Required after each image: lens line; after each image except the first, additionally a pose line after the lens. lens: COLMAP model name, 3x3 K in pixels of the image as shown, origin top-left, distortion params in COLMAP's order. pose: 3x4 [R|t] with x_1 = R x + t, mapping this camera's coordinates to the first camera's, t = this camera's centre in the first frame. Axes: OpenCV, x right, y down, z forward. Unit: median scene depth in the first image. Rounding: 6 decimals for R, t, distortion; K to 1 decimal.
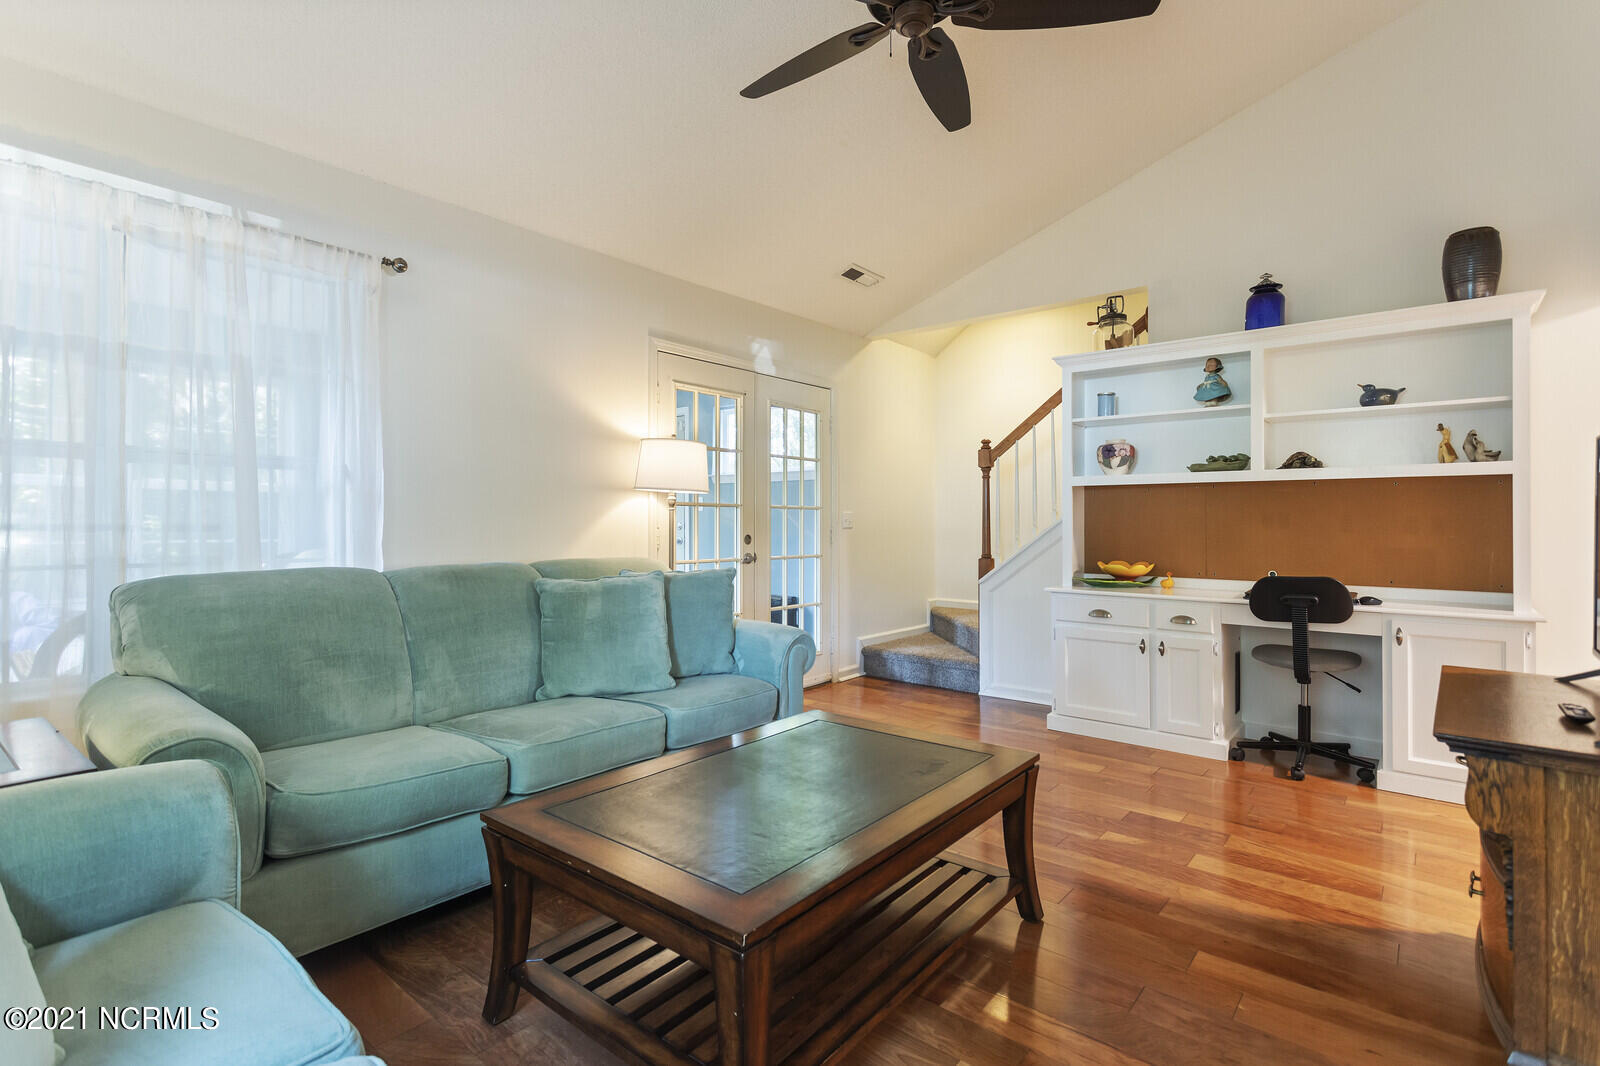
lens RADIAL K [[756.0, 0, 799.9], [0, 756.0, 526.1], [0, 0, 1]] dist [0.001282, 0.000217]
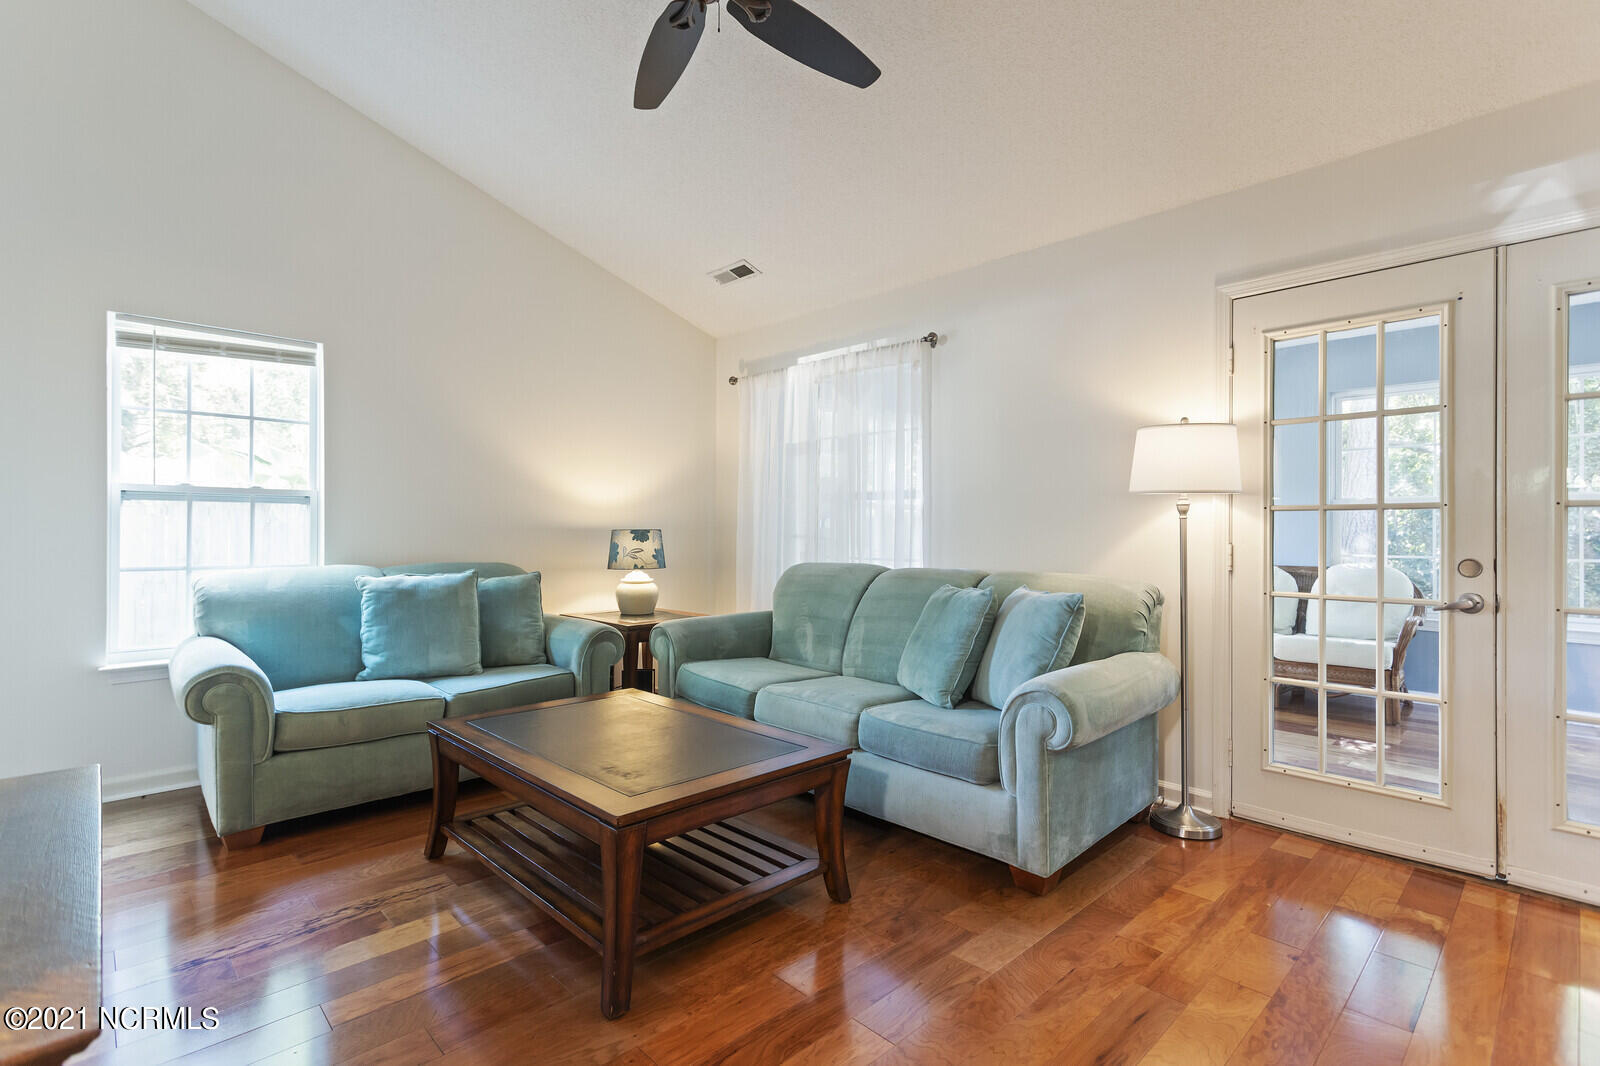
lens RADIAL K [[756.0, 0, 799.9], [0, 756.0, 526.1], [0, 0, 1]] dist [0.001282, 0.000217]
pose [[-0.113775, -0.010519, -0.993451, 0.713399], [-0.009751, 0.999908, -0.009470, -0.003758], [0.993459, 0.008609, -0.113867, 0.828274]]
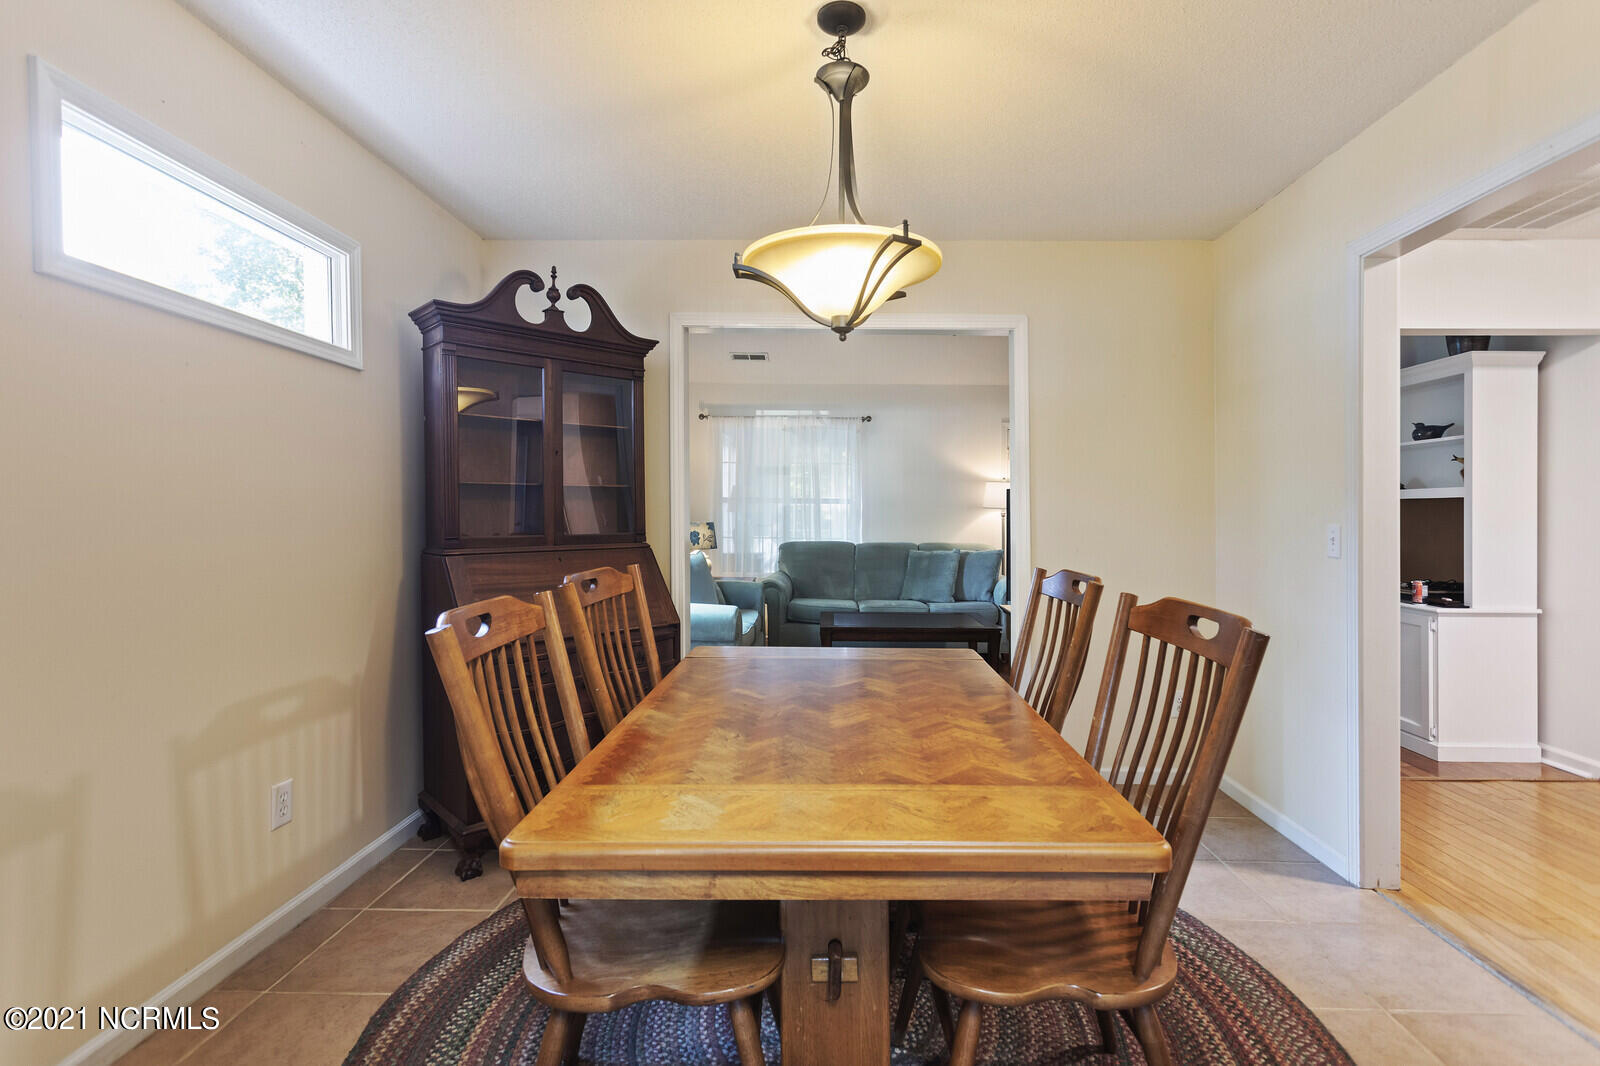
lens RADIAL K [[756.0, 0, 799.9], [0, 756.0, 526.1], [0, 0, 1]] dist [0.001282, 0.000217]
pose [[0.592966, 0.015719, -0.805074, 1.173371], [-0.009268, 0.999876, 0.012697, -0.024716], [0.805174, -0.000067, 0.593039, -0.559706]]
